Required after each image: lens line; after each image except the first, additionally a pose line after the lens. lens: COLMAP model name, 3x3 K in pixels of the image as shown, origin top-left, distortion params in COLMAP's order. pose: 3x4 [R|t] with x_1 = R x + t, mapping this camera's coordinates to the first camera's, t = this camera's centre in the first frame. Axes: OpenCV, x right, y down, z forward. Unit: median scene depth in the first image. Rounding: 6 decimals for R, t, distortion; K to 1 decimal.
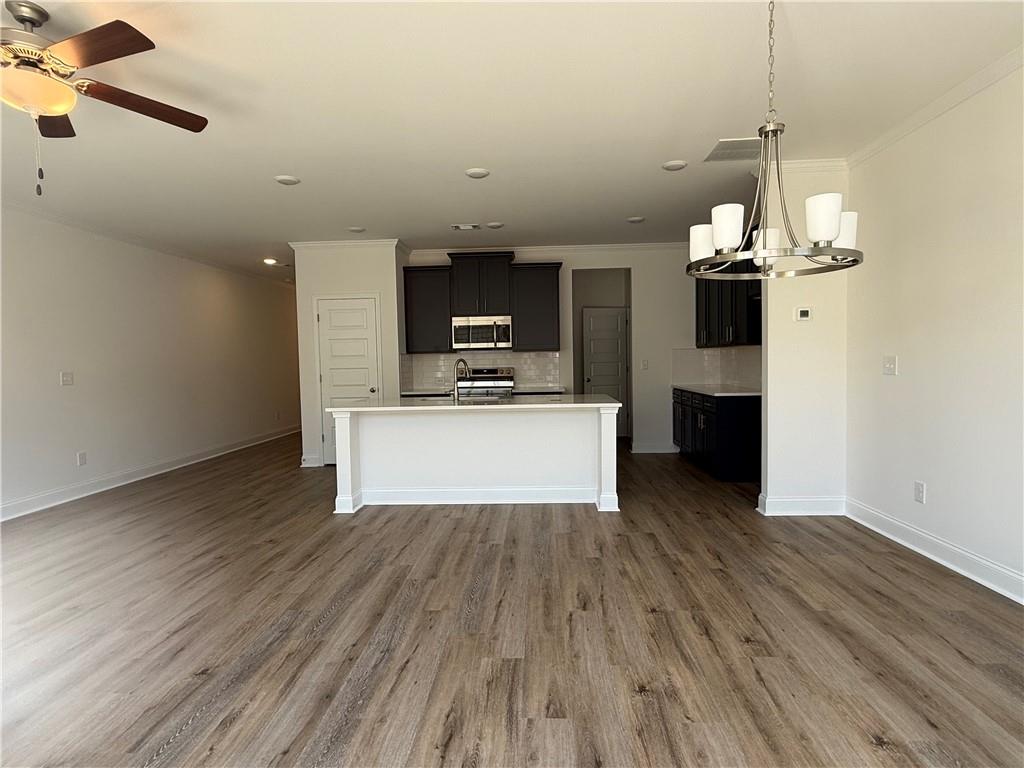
lens RADIAL K [[533.5, 0, 516.4], [0, 533.5, 386.2], [0, 0, 1]] dist [-0.029518, -0.001919]
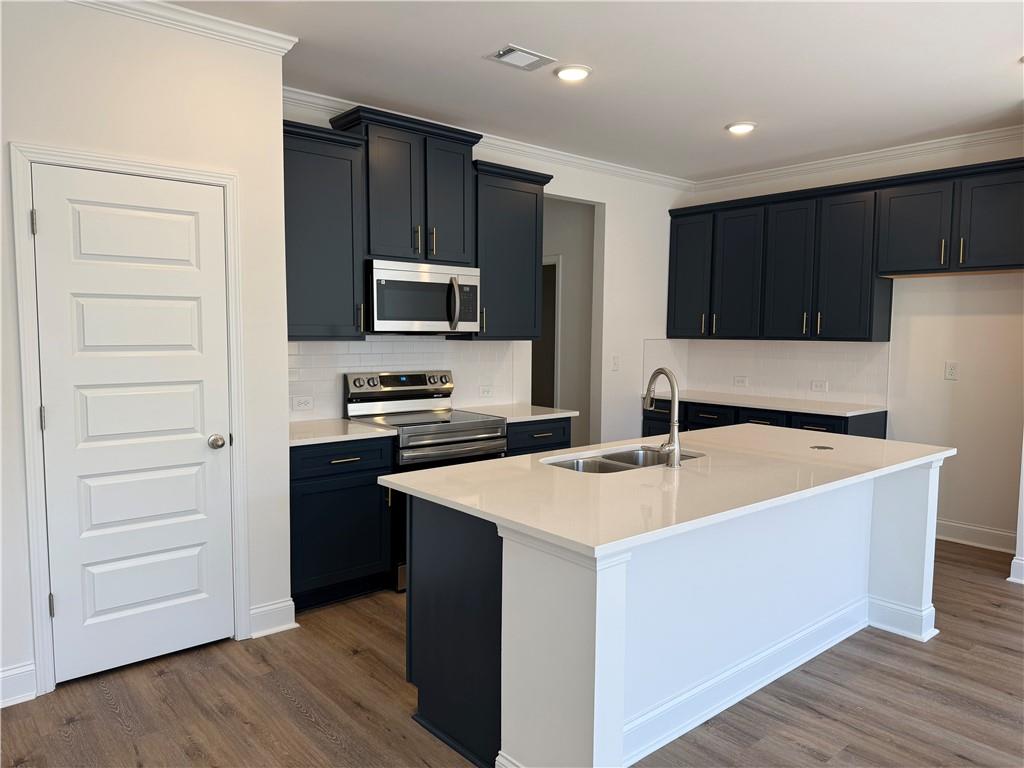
lens RADIAL K [[717.2, 0, 511.4], [0, 717.2, 391.4], [0, 0, 1]] dist [0.012999, -0.017011]
pose [[0.733415, -0.033722, 0.678944, -0.518695], [0.013266, 0.999289, 0.035302, -0.047874], [-0.679652, -0.016884, 0.733341, 0.576469]]
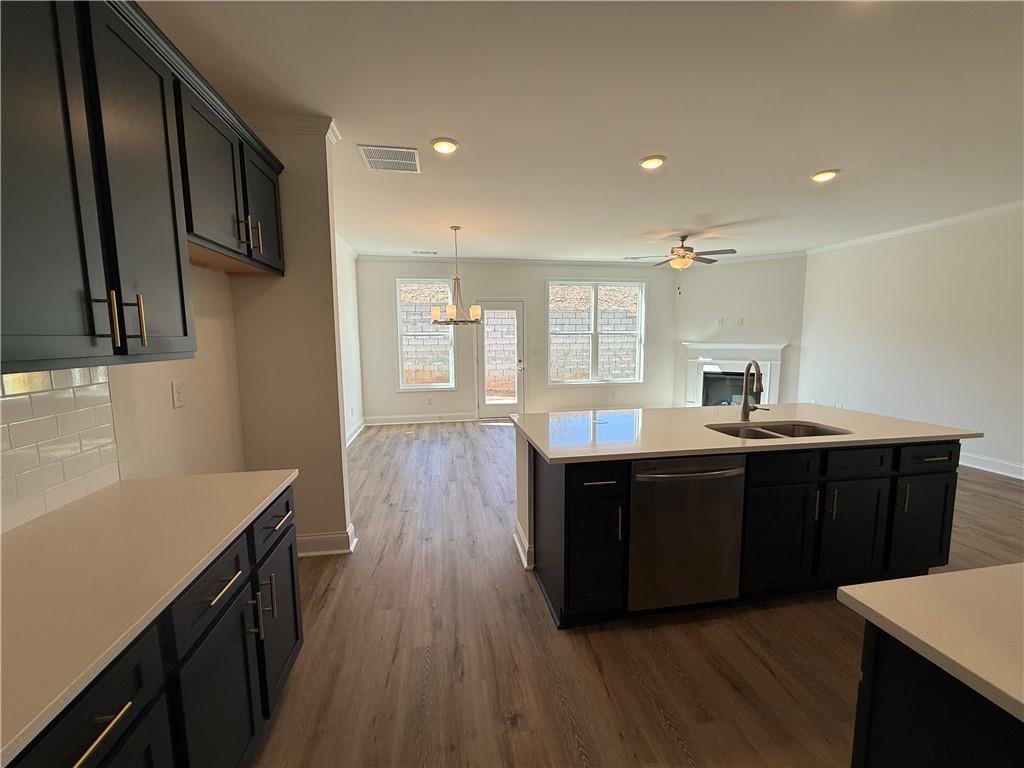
lens RADIAL K [[408.3, 0, 510.2], [0, 408.3, 380.7], [0, 0, 1]] dist [-0.007373, 0.000168]
pose [[-0.976822, 0.048615, -0.208459, 0.253583], [0.015047, 0.987054, 0.159683, -0.099526], [0.213523, 0.152846, -0.964907, 1.248212]]
